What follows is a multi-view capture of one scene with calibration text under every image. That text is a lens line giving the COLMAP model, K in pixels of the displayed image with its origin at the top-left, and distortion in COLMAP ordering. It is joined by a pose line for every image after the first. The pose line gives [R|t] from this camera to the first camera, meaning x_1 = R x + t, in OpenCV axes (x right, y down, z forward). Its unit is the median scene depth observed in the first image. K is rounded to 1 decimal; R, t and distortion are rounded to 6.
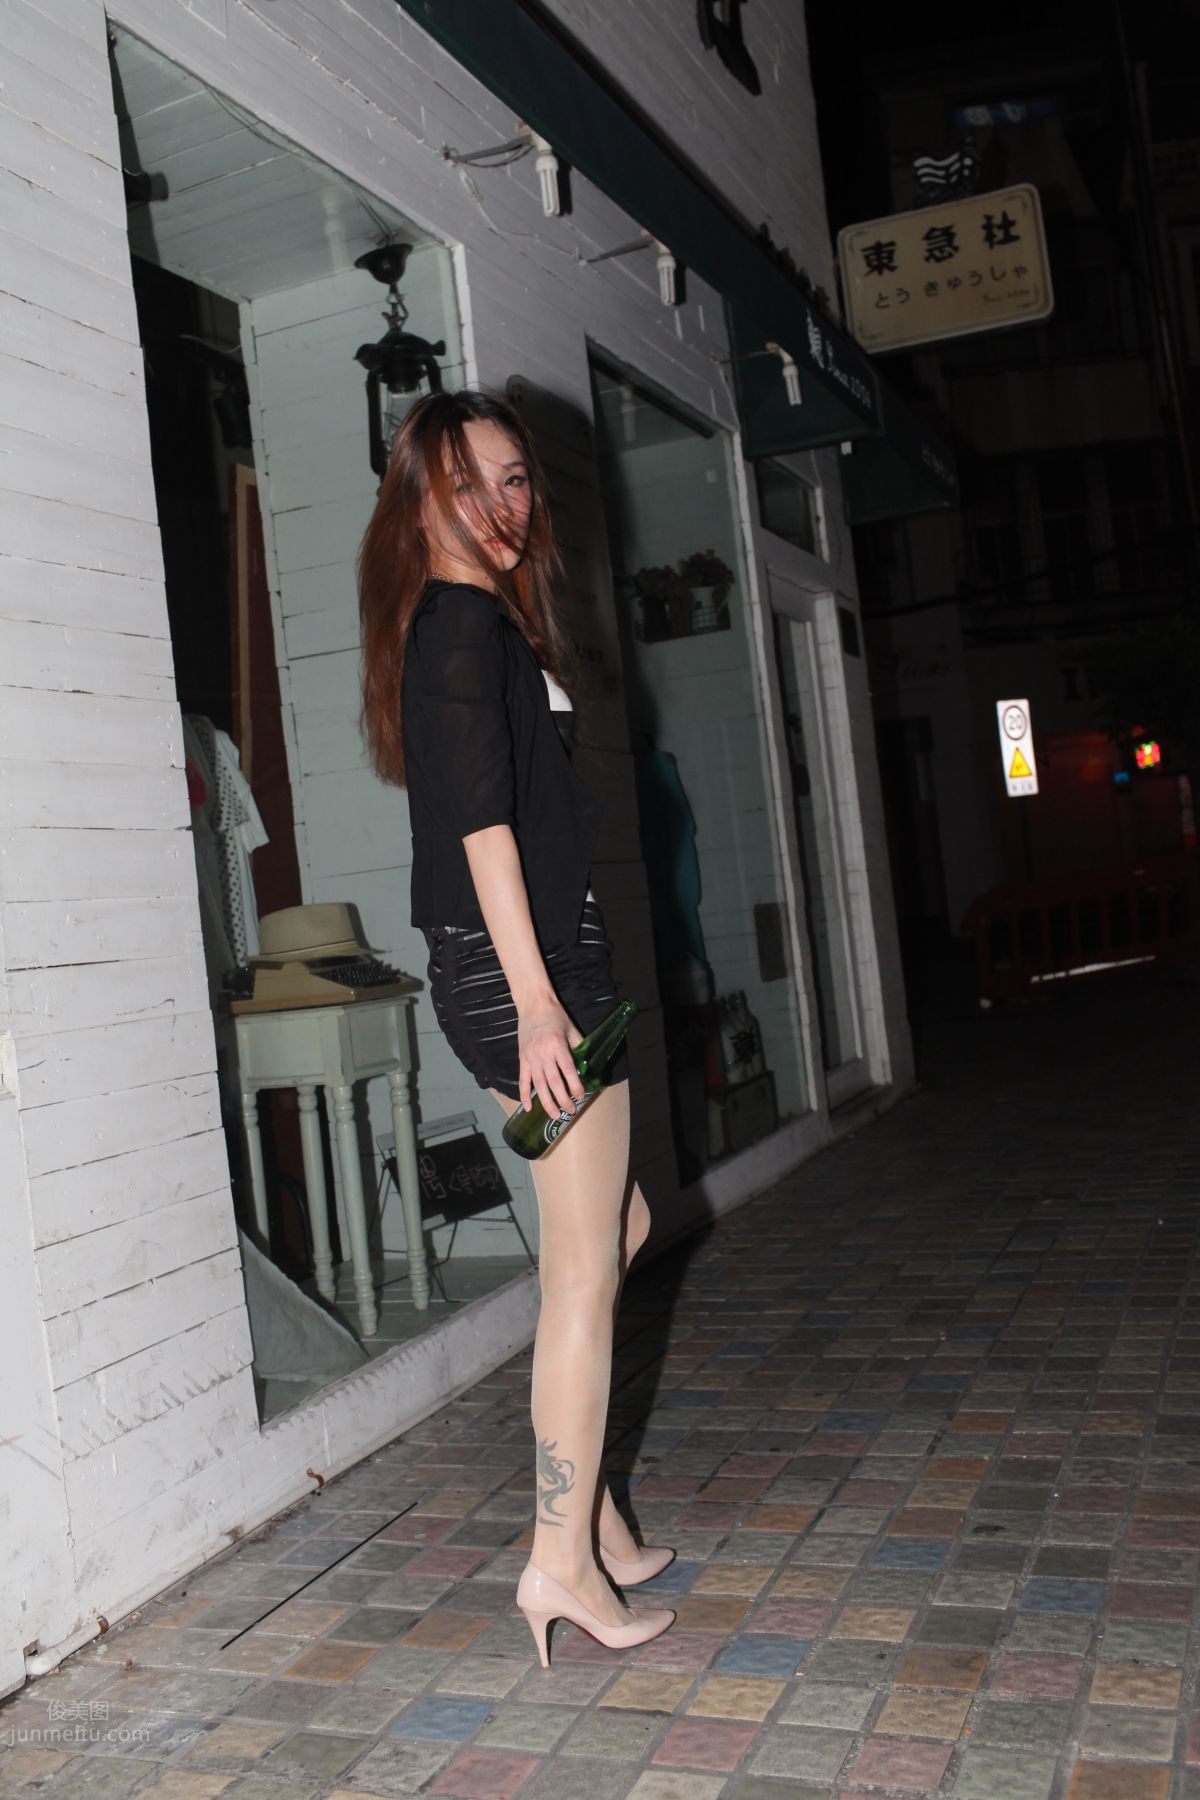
lens RADIAL K [[1736.8, 0, 589.4], [0, 1736.8, 897.0], [0, 0, 1]] dist [-0.104371, 0.148582]
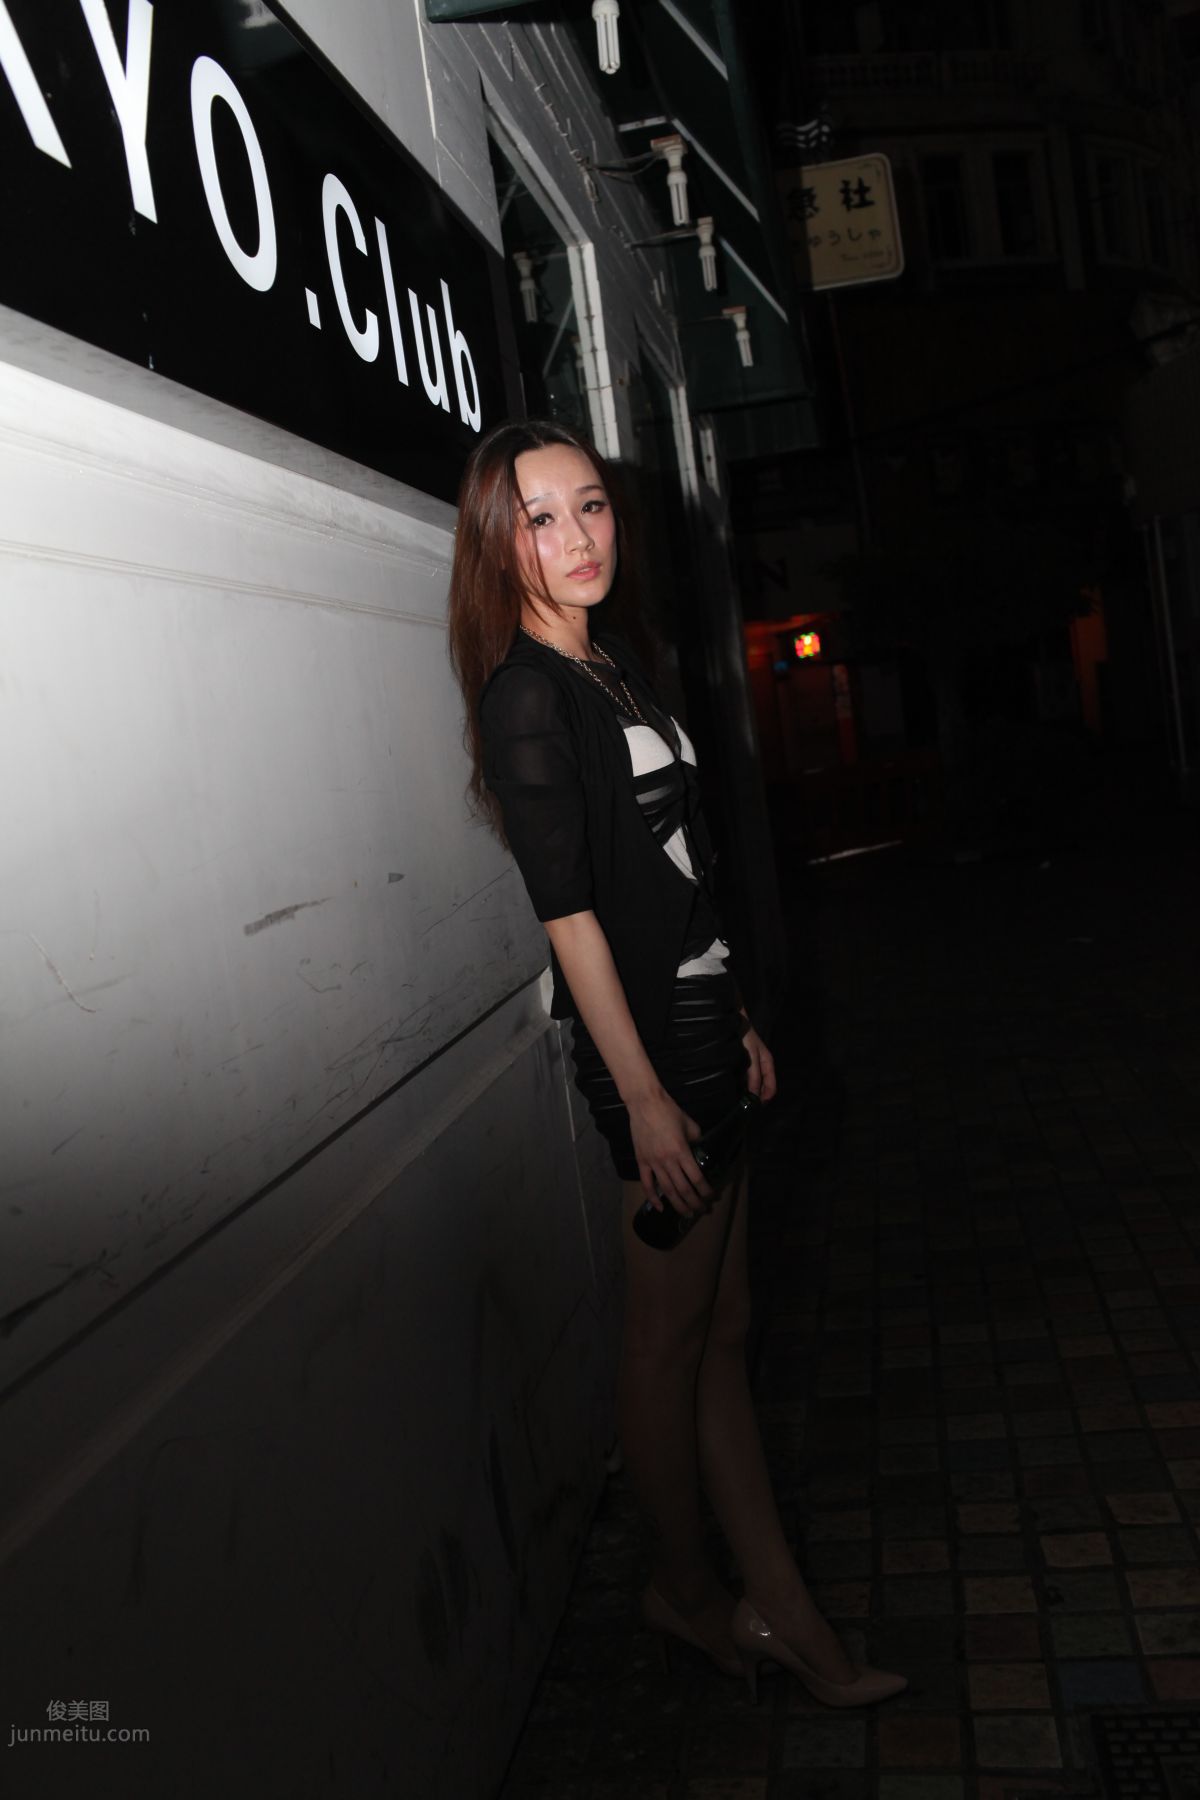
lens RADIAL K [[1736.8, 0, 589.4], [0, 1736.8, 897.0], [0, 0, 1]] dist [-0.104371, 0.148582]
pose [[0.974444, -0.037639, 0.221456, -0.189492], [0.022843, 0.997355, 0.069002, -0.017758], [-0.223467, -0.062180, 0.972726, -0.065152]]
